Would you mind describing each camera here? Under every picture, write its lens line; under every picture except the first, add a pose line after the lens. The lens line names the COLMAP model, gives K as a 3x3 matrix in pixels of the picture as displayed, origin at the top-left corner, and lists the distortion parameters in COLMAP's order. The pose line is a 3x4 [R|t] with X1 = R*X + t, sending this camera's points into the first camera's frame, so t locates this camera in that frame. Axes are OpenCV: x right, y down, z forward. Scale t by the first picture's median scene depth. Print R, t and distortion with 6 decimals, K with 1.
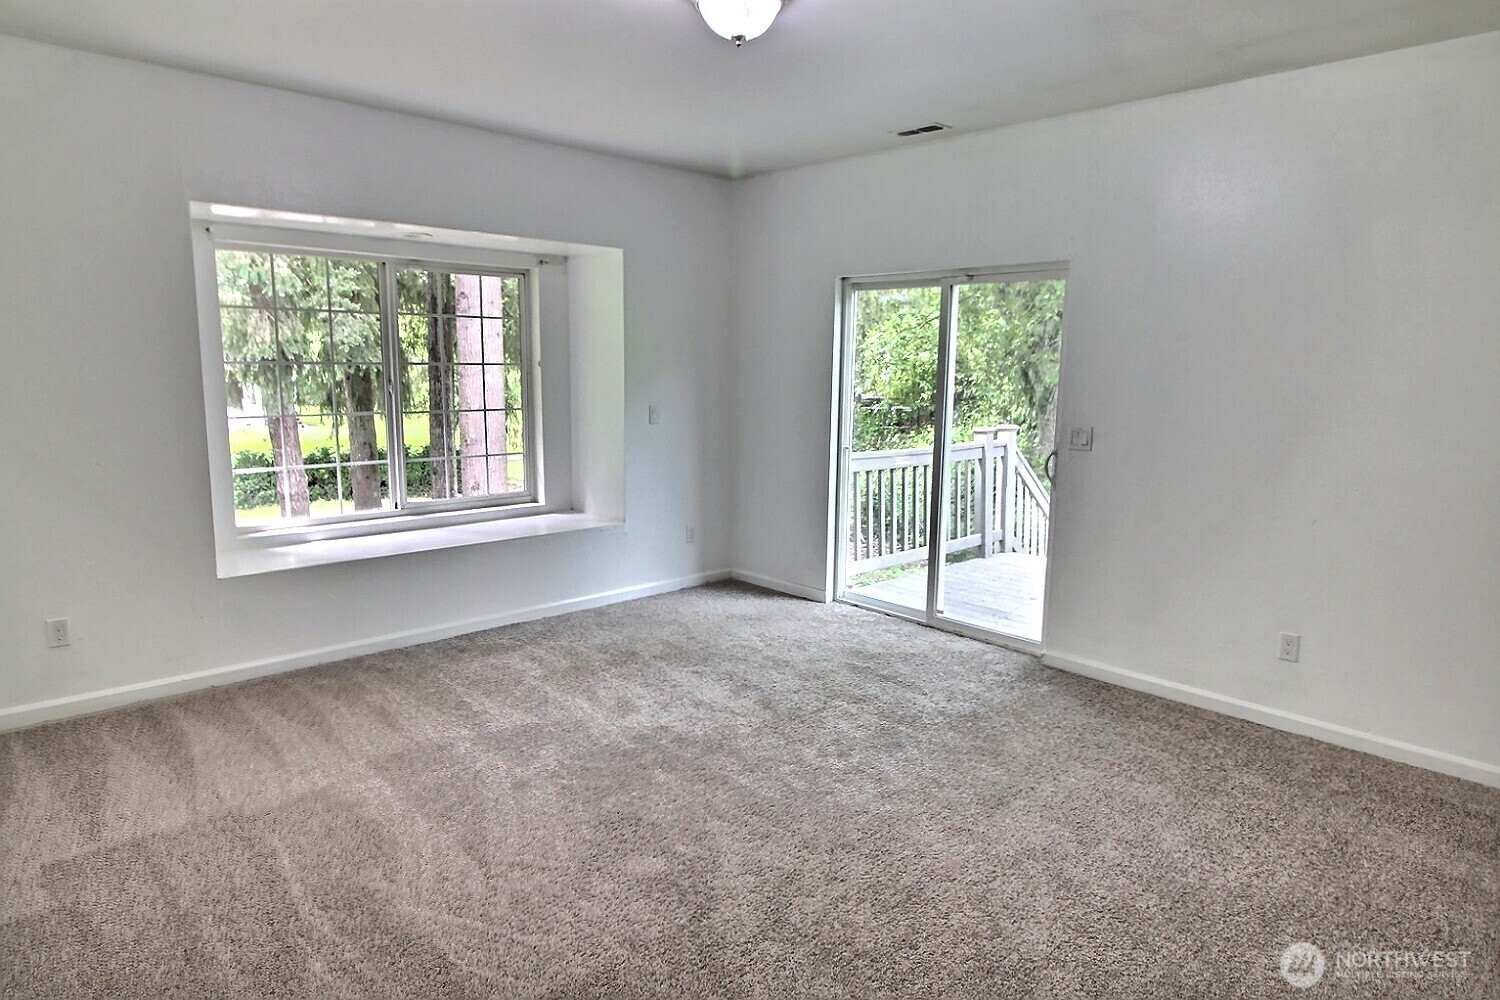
lens RADIAL K [[888.1, 0, 761.3], [0, 888.1, 505.4], [0, 0, 1]] dist [0.008574, -0.015341]
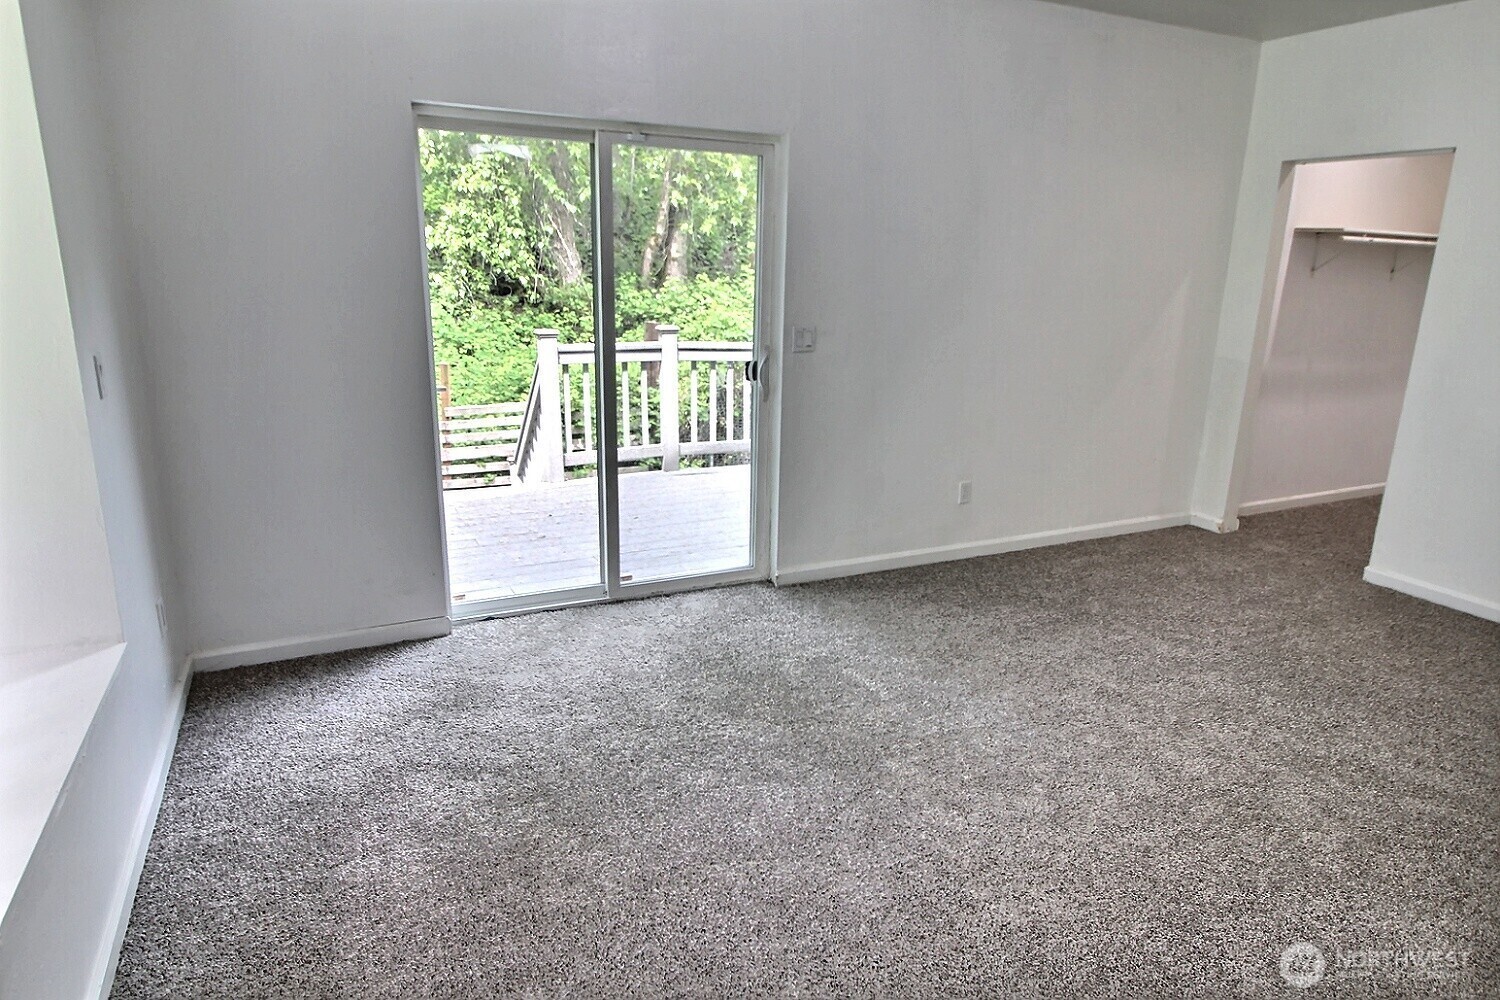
lens RADIAL K [[888.1, 0, 757.2], [0, 888.1, 492.4], [0, 0, 1]] dist [0.008574, -0.015341]
pose [[0.303102, -0.244420, 0.921080, -0.474326], [0.131673, 0.968019, 0.213546, -0.107255], [-0.943818, 0.056555, 0.325591, 0.641550]]
